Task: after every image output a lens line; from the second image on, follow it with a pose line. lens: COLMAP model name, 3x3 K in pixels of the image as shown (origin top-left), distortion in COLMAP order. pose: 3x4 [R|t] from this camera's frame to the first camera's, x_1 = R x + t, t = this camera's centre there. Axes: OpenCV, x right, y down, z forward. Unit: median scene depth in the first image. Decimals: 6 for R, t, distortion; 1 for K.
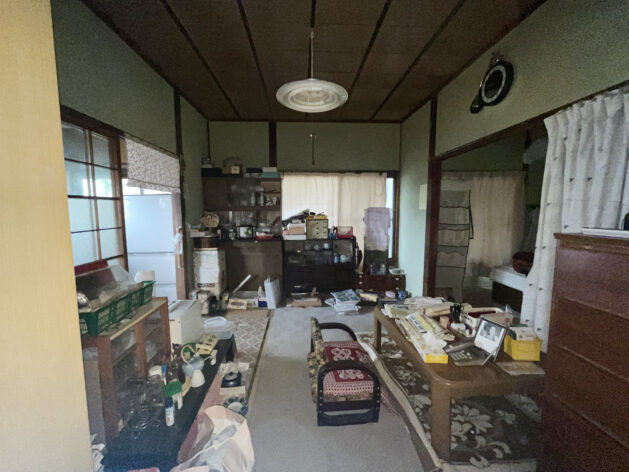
lens RADIAL K [[254.7, 0, 315.4], [0, 254.7, 237.0], [0, 0, 1]] dist [-0.000806, -0.000008]
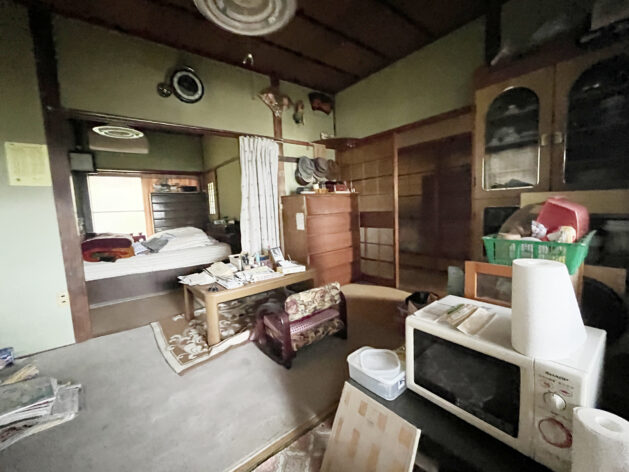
lens RADIAL K [[254.7, 0, 314.7], [0, 254.7, 231.2], [0, 0, 1]] dist [-0.000806, -0.000008]
pose [[-0.580422, -0.058488, 0.812213, -0.705783], [0.130089, 0.977948, 0.163387, -0.028194], [-0.803858, 0.200493, -0.560014, 1.334286]]
